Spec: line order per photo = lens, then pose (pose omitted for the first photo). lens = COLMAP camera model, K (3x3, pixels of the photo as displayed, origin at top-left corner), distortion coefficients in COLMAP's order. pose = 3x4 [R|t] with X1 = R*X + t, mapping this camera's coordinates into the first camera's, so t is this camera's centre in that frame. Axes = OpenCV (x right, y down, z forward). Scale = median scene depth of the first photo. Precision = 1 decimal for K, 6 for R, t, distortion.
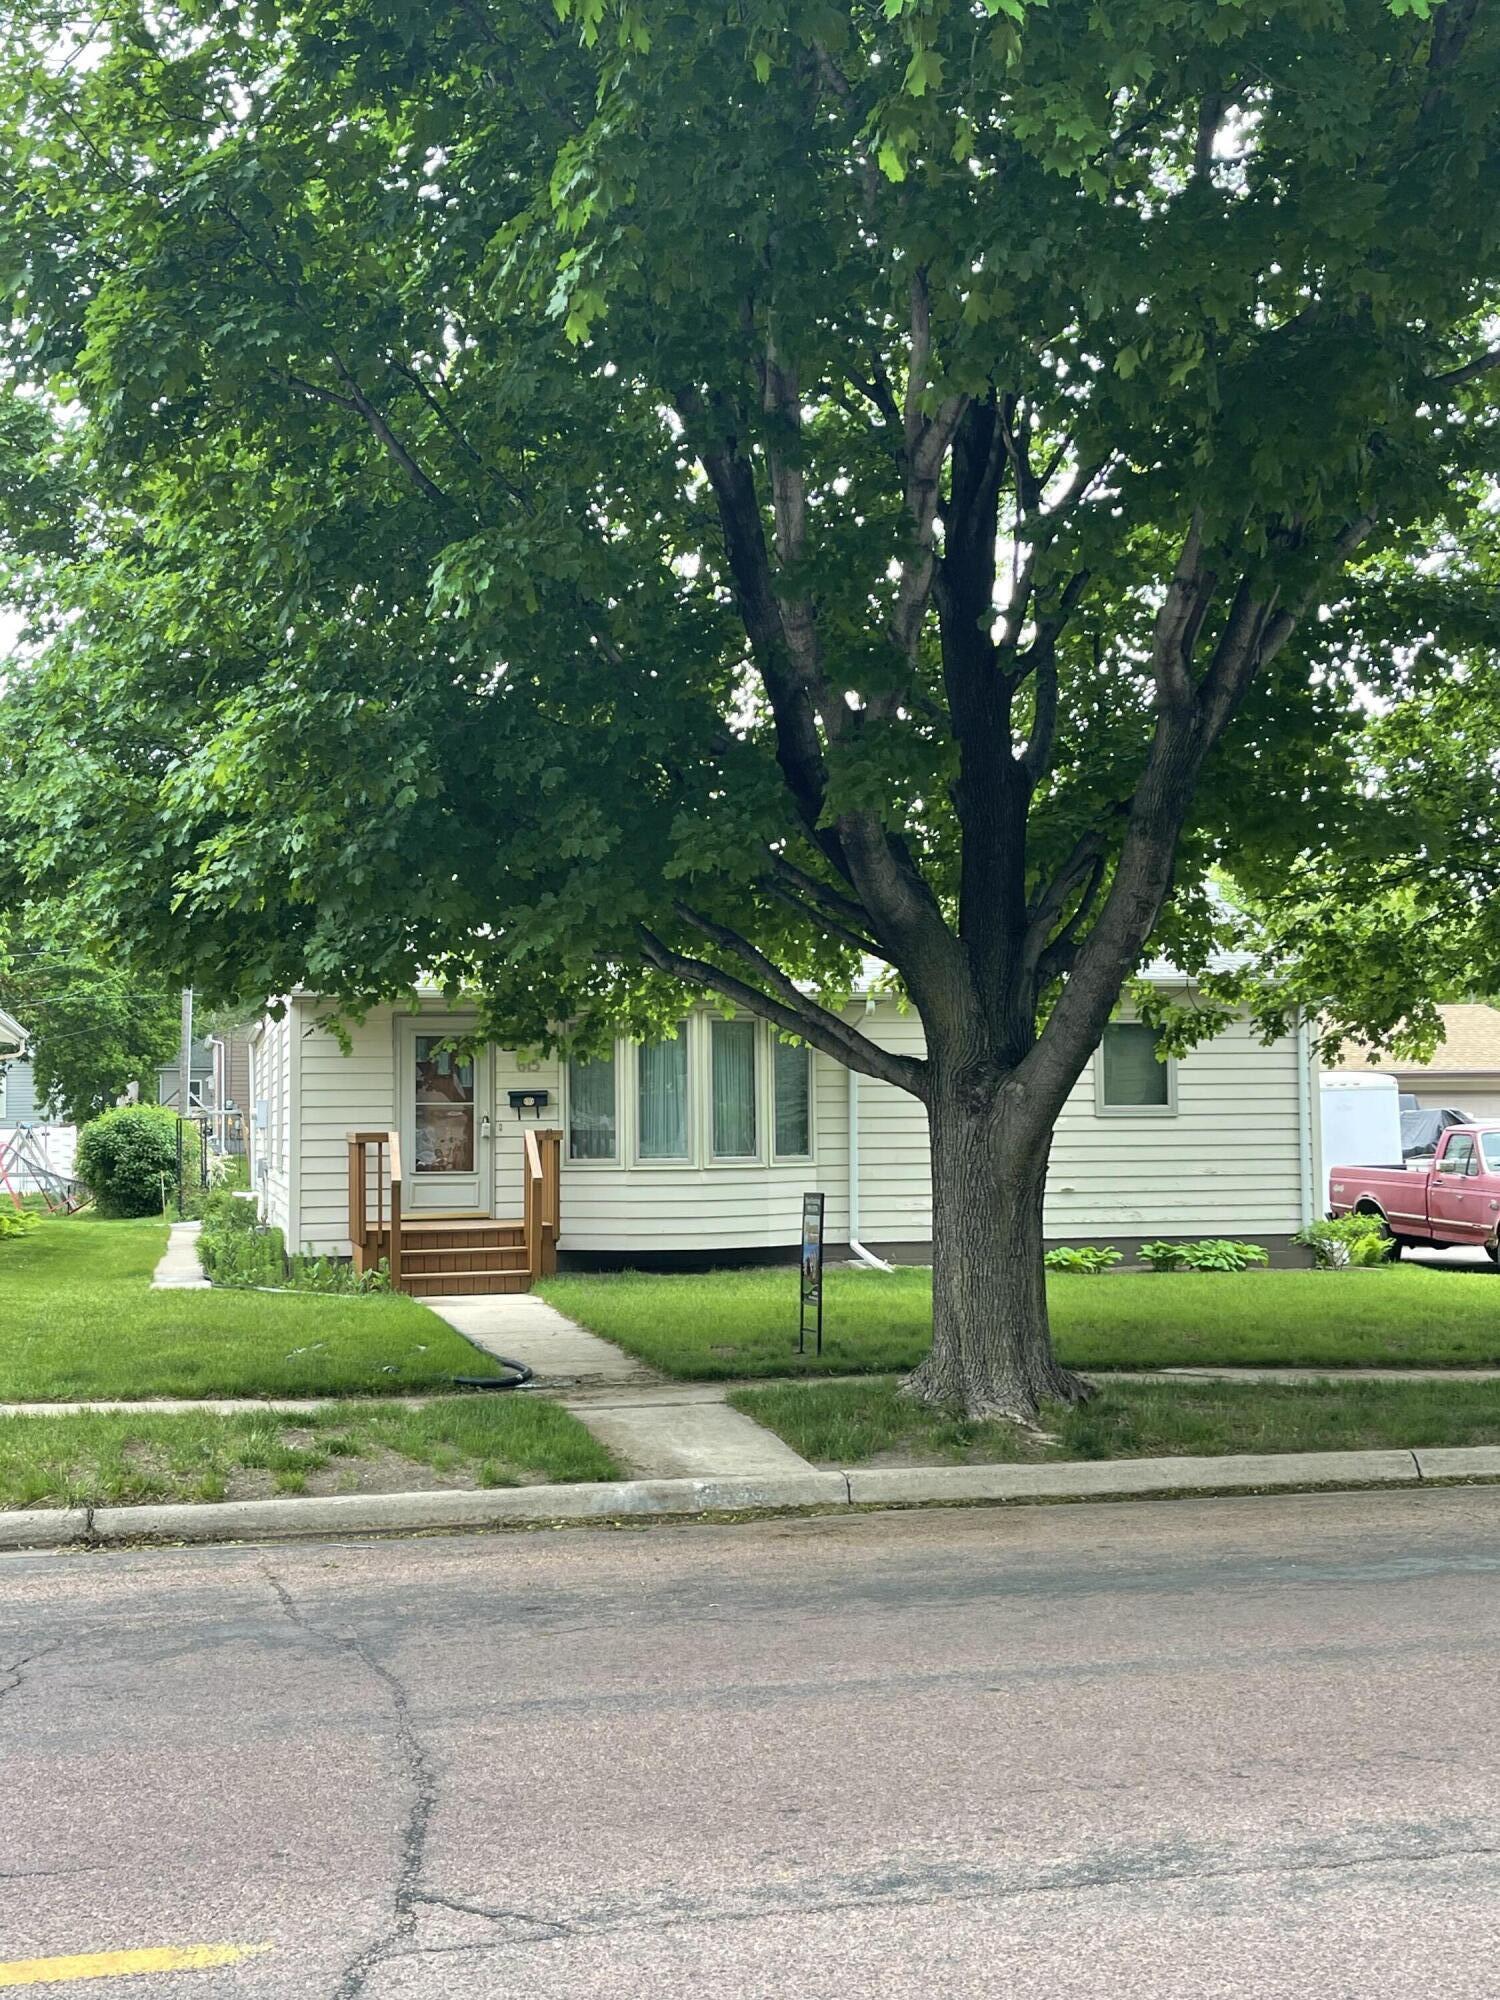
lens RADIAL K [[2232.4, 0, 750.0], [0, 2232.4, 1000.0], [0, 0, 1]] dist [0.028116, 0.004585]
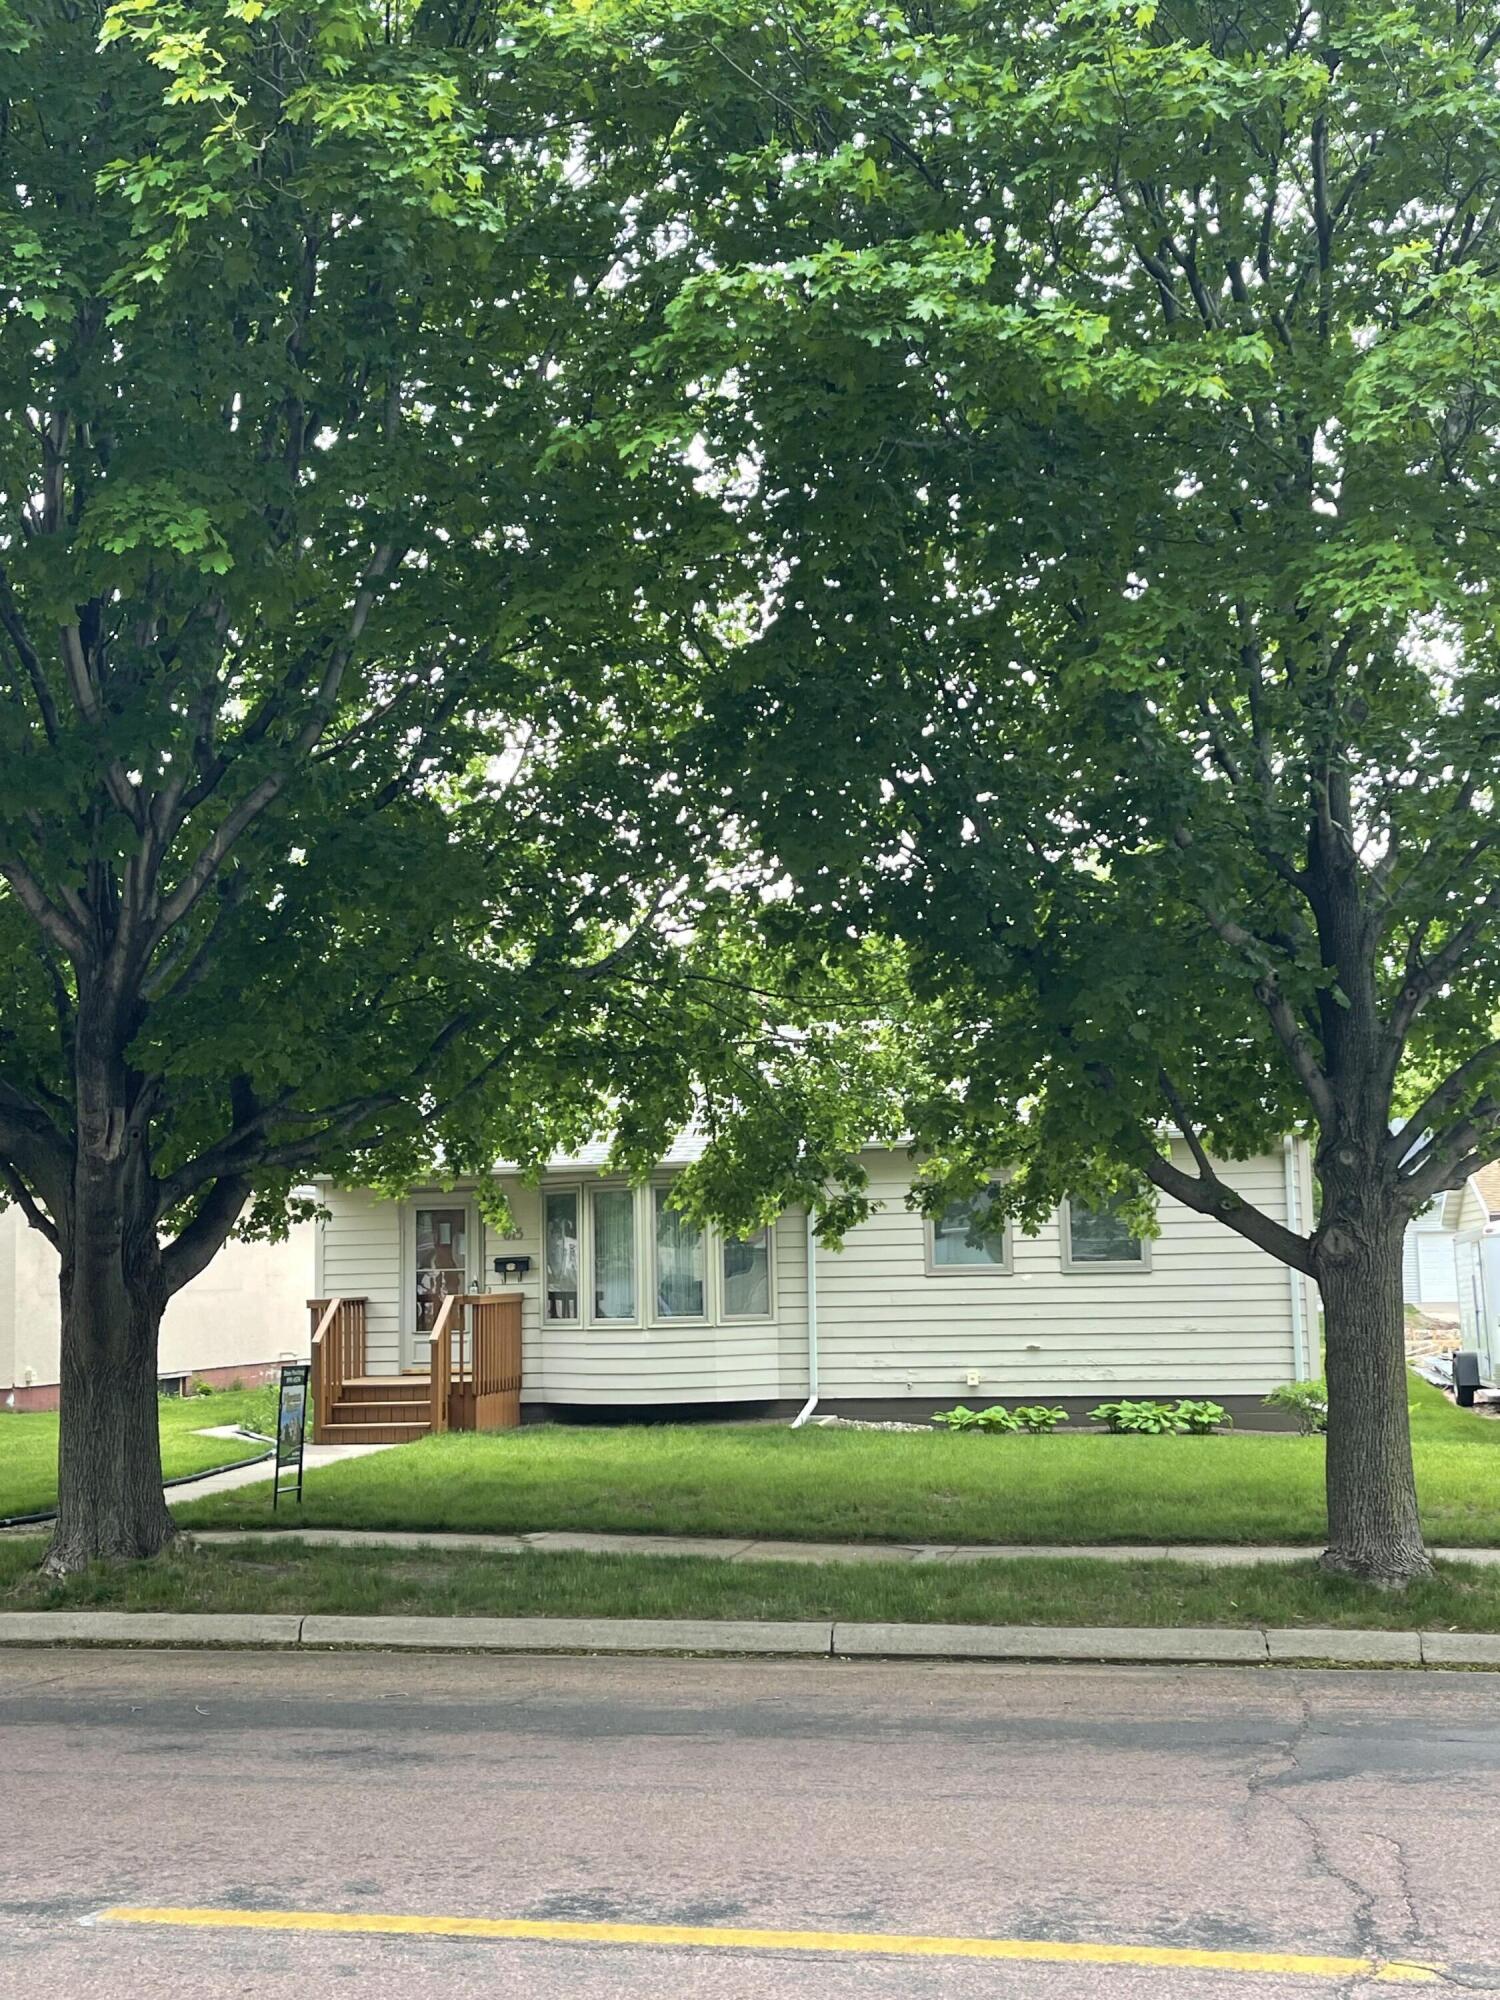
lens RADIAL K [[2232.4, 0, 750.0], [0, 2232.4, 1000.0], [0, 0, 1]] dist [0.028116, 0.004585]
pose [[0.907756, -0.060622, -0.415094, 0.477913], [0.037562, 0.997274, -0.063504, -0.011959], [0.417813, 0.042054, 0.907559, 0.036474]]
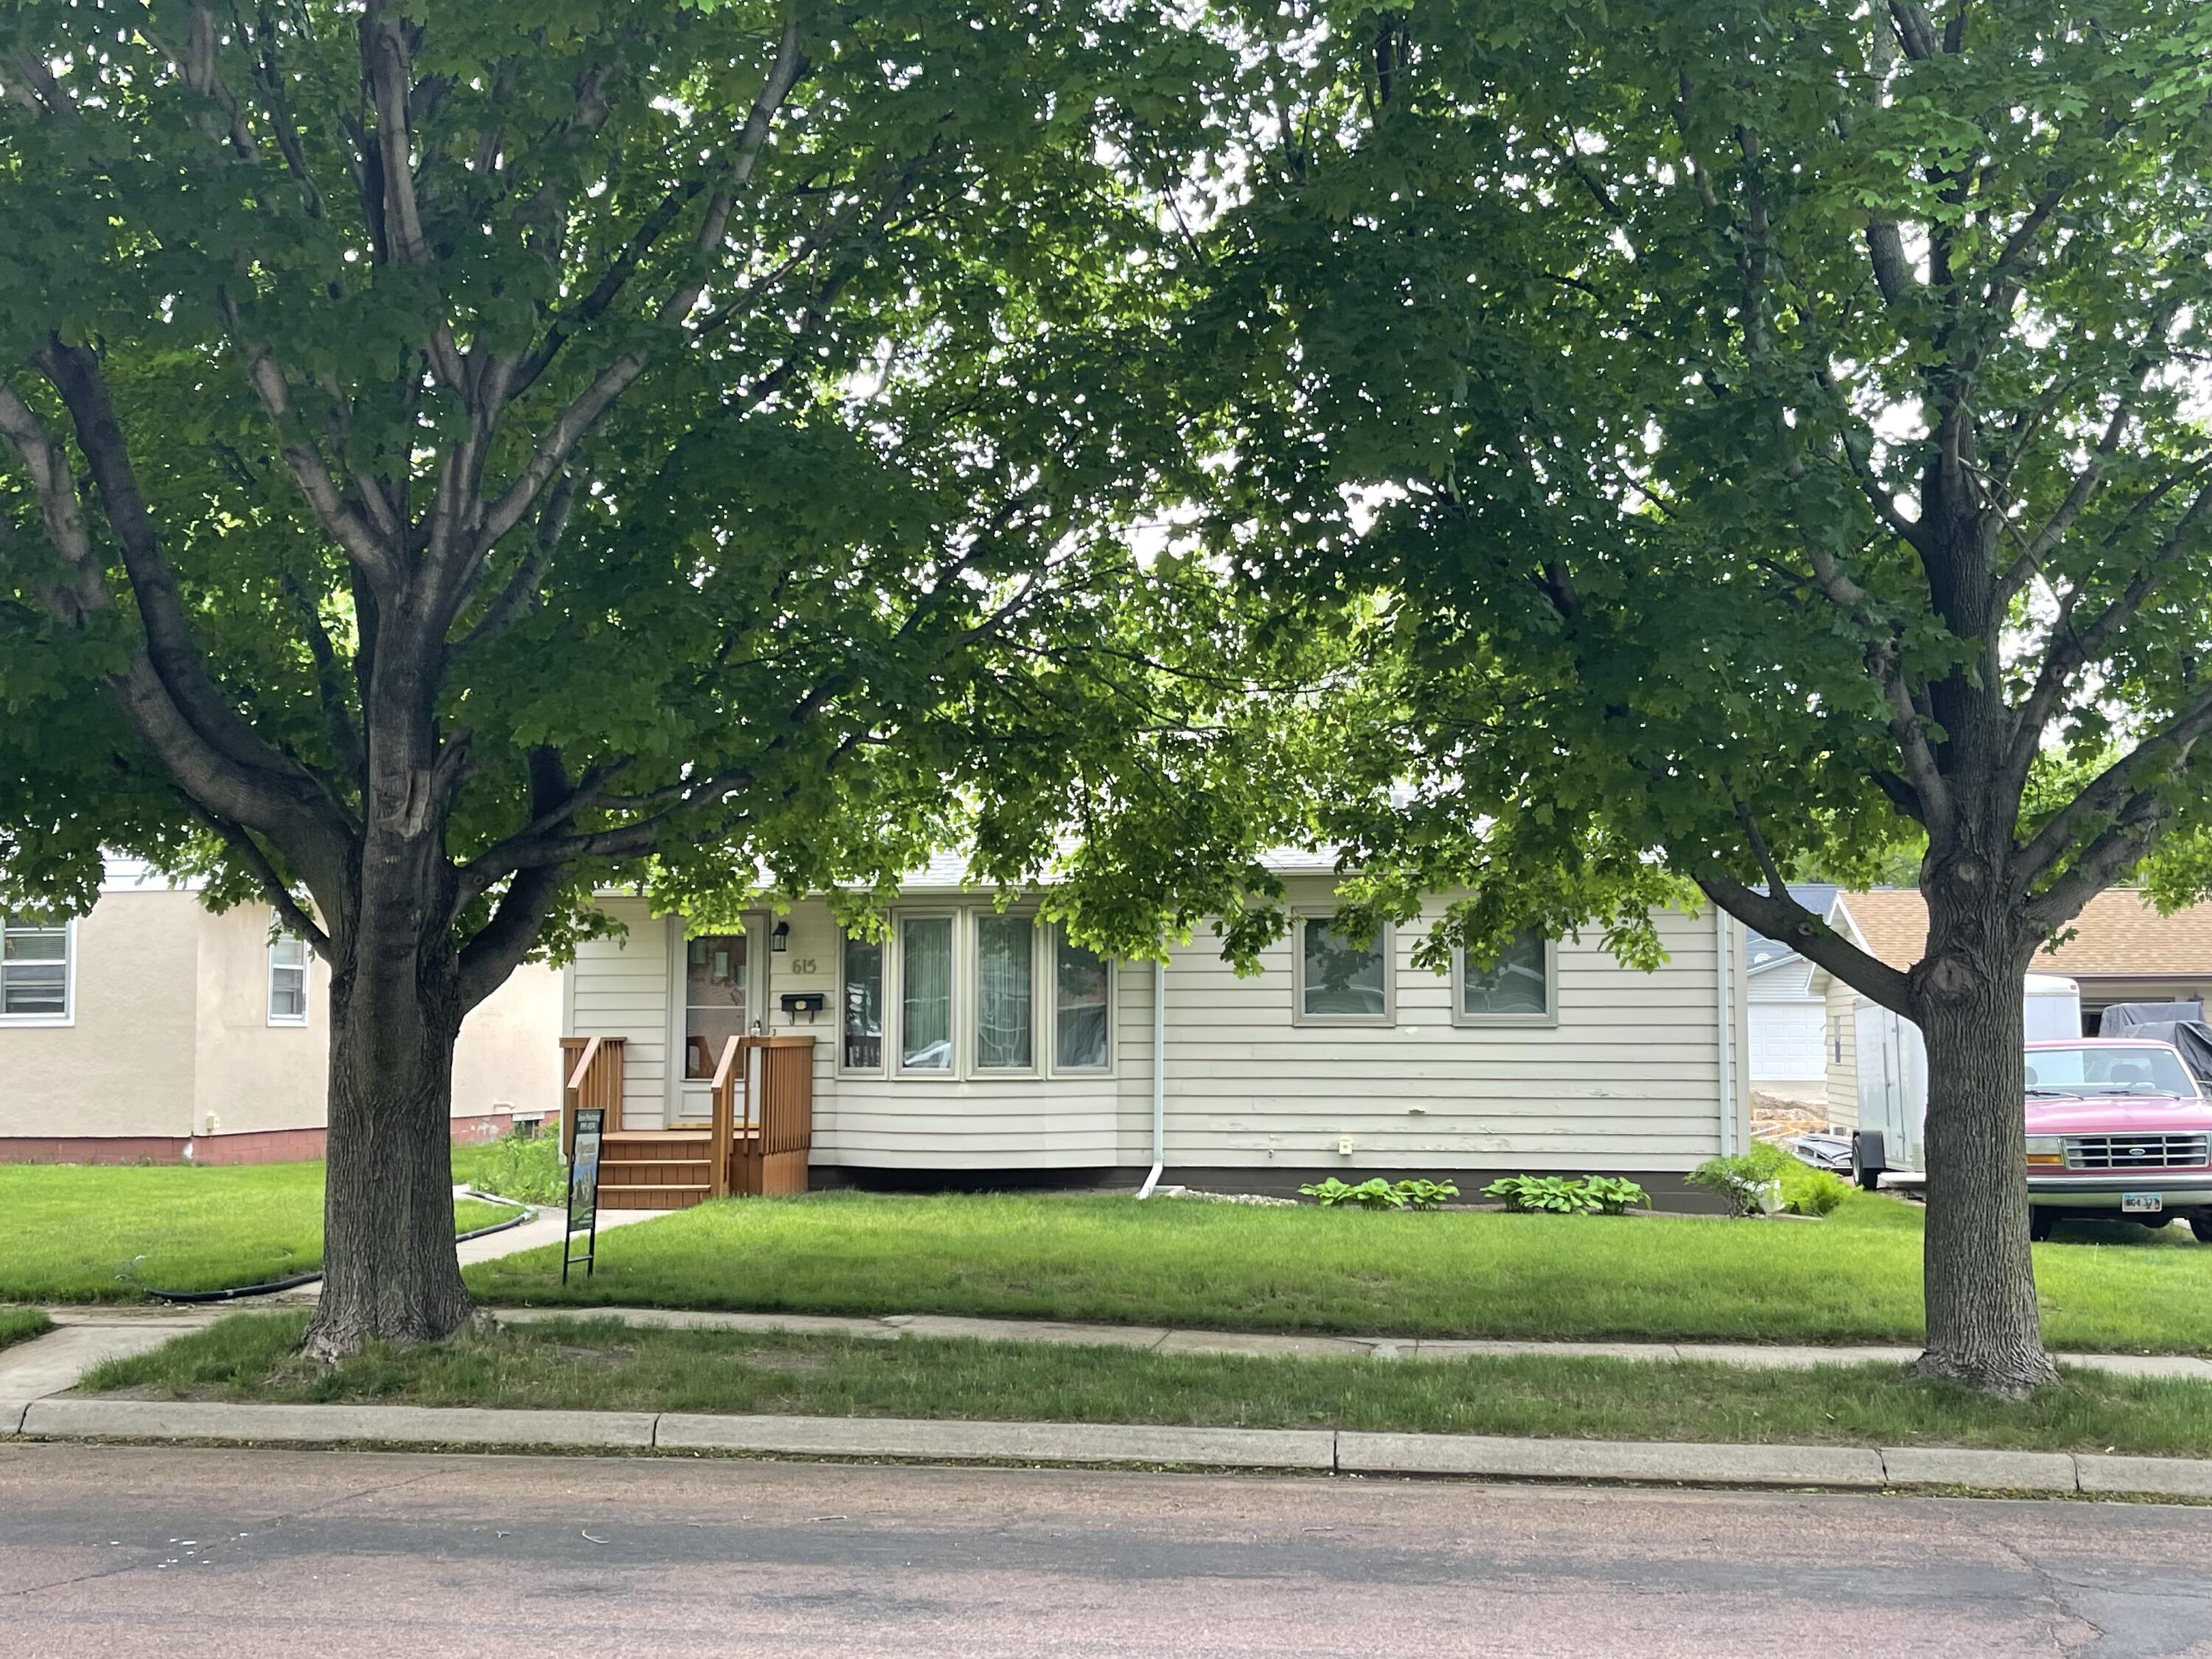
lens RADIAL K [[2462.3, 0, 1106.0], [0, 2462.3, 829.5], [0, 0, 1]] dist [0.037140, 0.012027]
pose [[0.933271, -0.020160, -0.358608, 0.393891], [0.011527, 0.999590, -0.026194, 0.000153], [0.358989, 0.020312, 0.933121, 0.077721]]
